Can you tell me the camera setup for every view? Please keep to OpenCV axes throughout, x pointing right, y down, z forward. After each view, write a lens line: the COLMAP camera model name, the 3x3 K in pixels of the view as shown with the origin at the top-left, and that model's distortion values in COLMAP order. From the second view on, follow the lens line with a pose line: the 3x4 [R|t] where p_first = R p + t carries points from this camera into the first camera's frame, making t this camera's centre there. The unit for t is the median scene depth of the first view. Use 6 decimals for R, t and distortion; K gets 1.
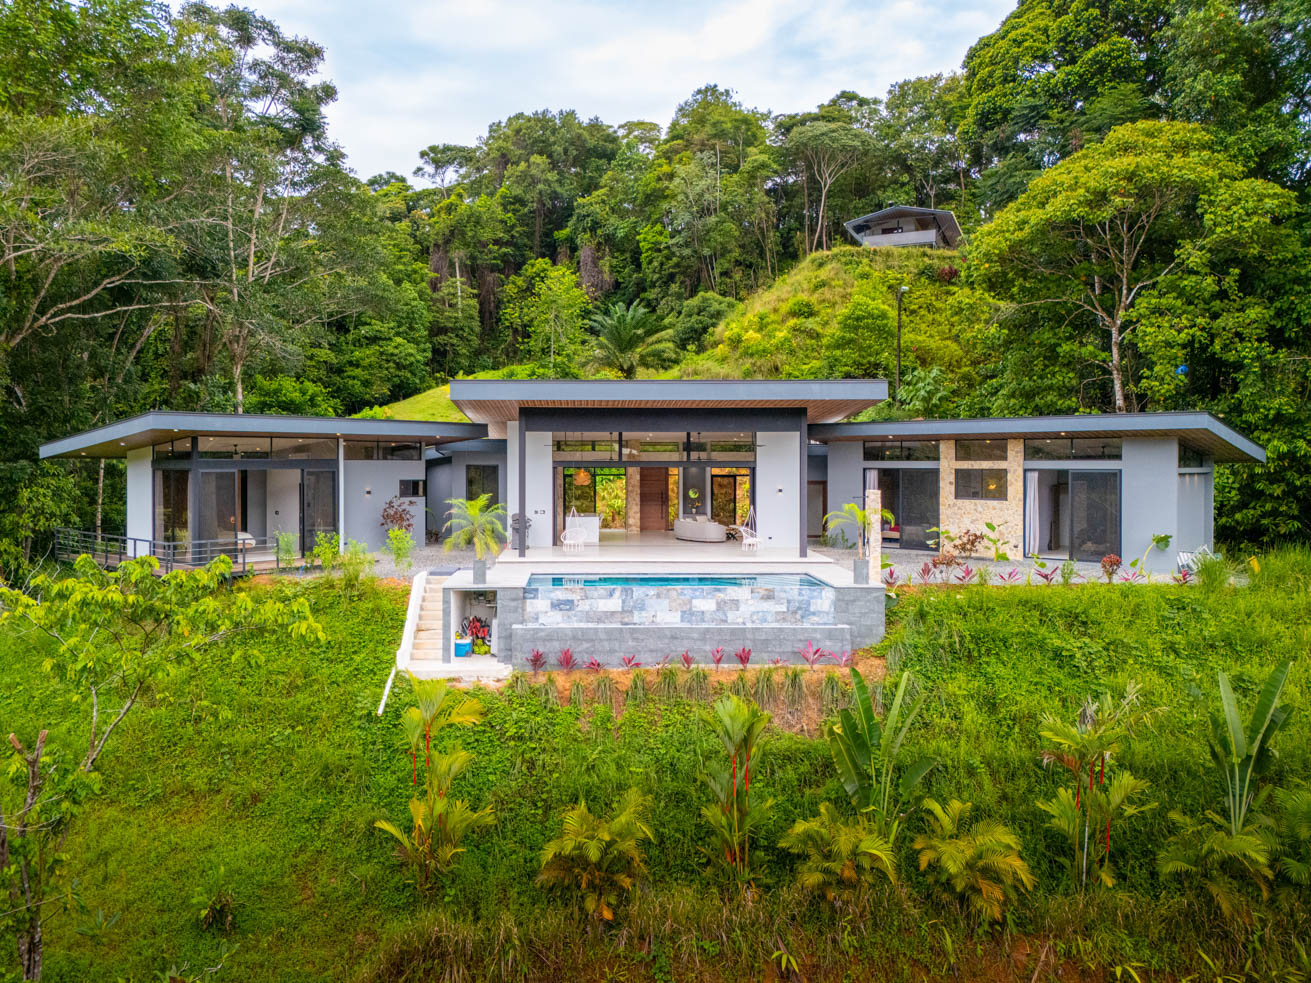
lens RADIAL K [[964.2, 0, 603.5], [0, 964.2, 492.7], [0, 0, 1]] dist [0.062523, -0.051426]
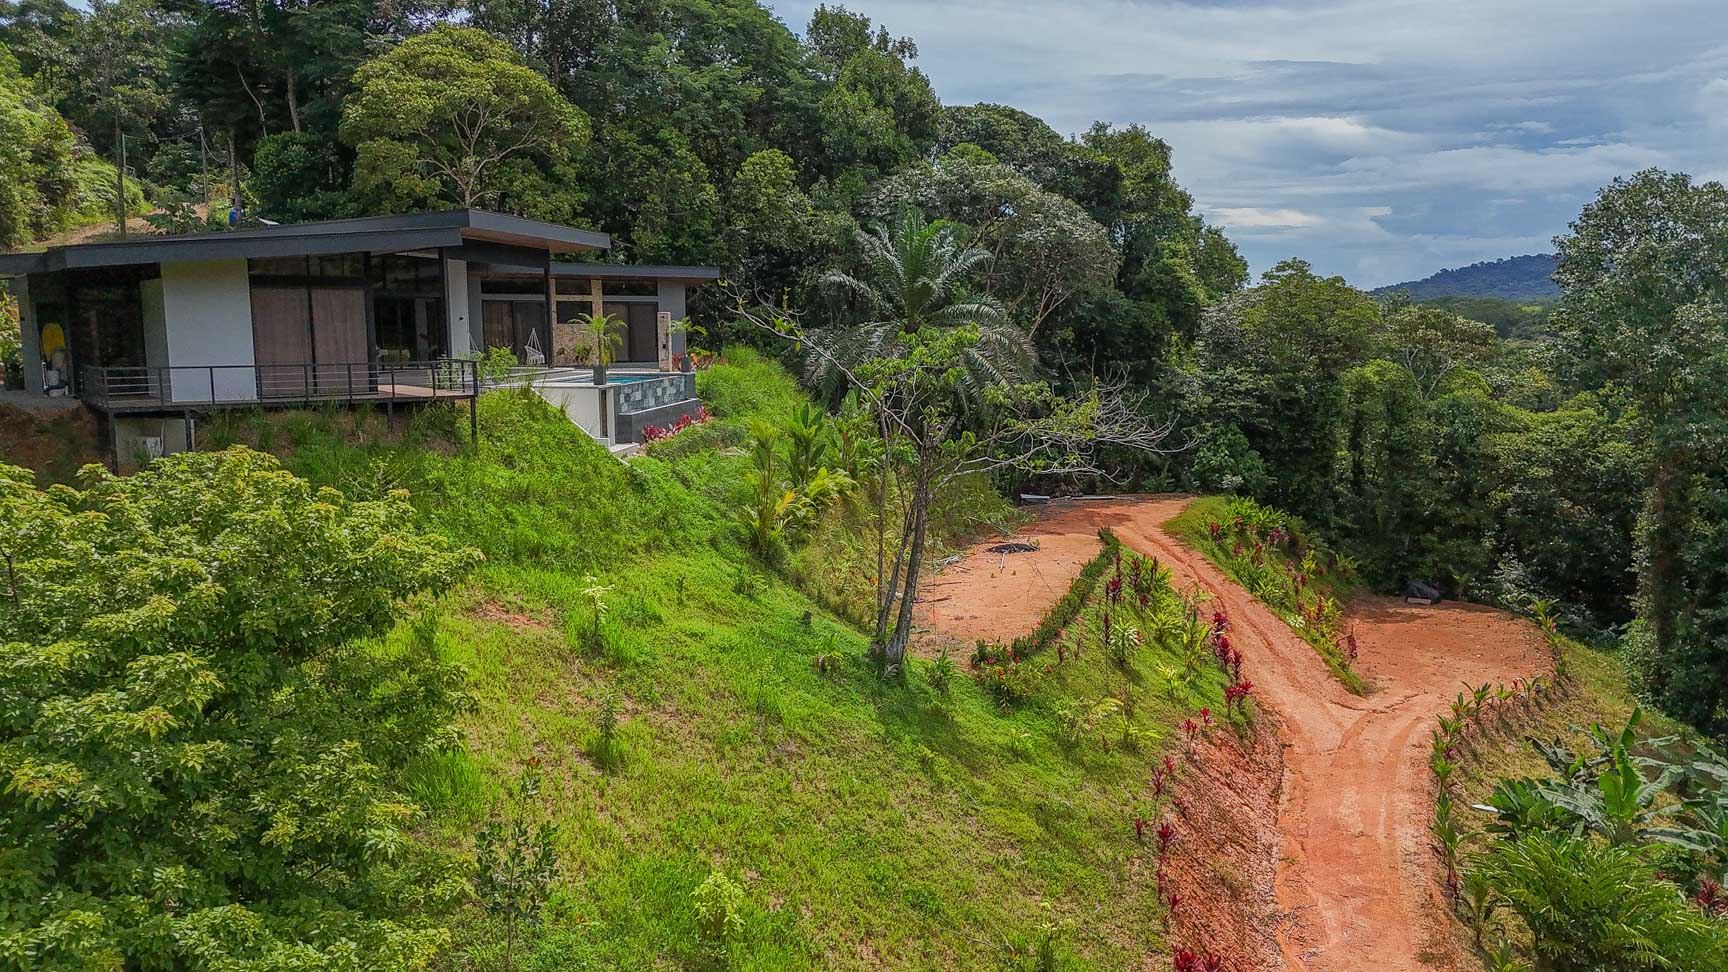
lens RADIAL K [[1263.2, 0, 870.1], [0, 1263.2, 489.4], [0, 0, 1]] dist [0.066513, -0.059571]
pose [[0.149080, -0.131059, 0.980101, -1.233554], [0.036675, 0.991229, 0.126968, 0.024619], [-0.988145, 0.017017, 0.152579, 0.293702]]
